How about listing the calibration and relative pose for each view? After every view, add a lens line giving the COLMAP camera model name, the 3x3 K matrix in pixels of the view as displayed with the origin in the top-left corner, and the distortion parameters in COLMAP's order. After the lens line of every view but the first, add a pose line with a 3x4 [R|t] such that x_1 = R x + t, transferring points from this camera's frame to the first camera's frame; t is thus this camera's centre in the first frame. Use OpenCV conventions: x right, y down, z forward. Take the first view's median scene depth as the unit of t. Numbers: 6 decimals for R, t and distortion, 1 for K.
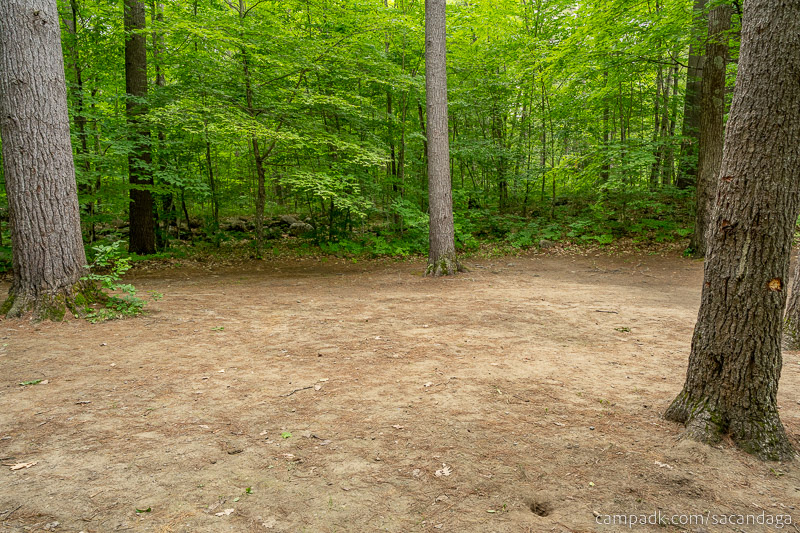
lens RADIAL K [[530.3, 0, 399.8], [0, 530.3, 264.0], [0, 0, 1]] dist [-0.007060, 0.005723]
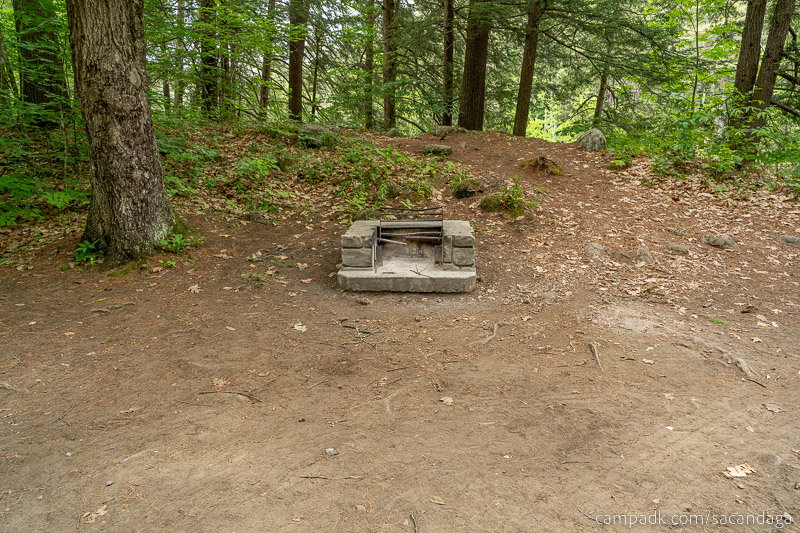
lens RADIAL K [[530.3, 0, 400.2], [0, 530.3, 267.1], [0, 0, 1]] dist [-0.007060, 0.005723]
pose [[0.471593, -0.190961, 0.860891, 0.271781], [0.103599, 0.981508, 0.160964, -0.046209], [-0.875709, 0.013278, 0.482656, 0.527520]]
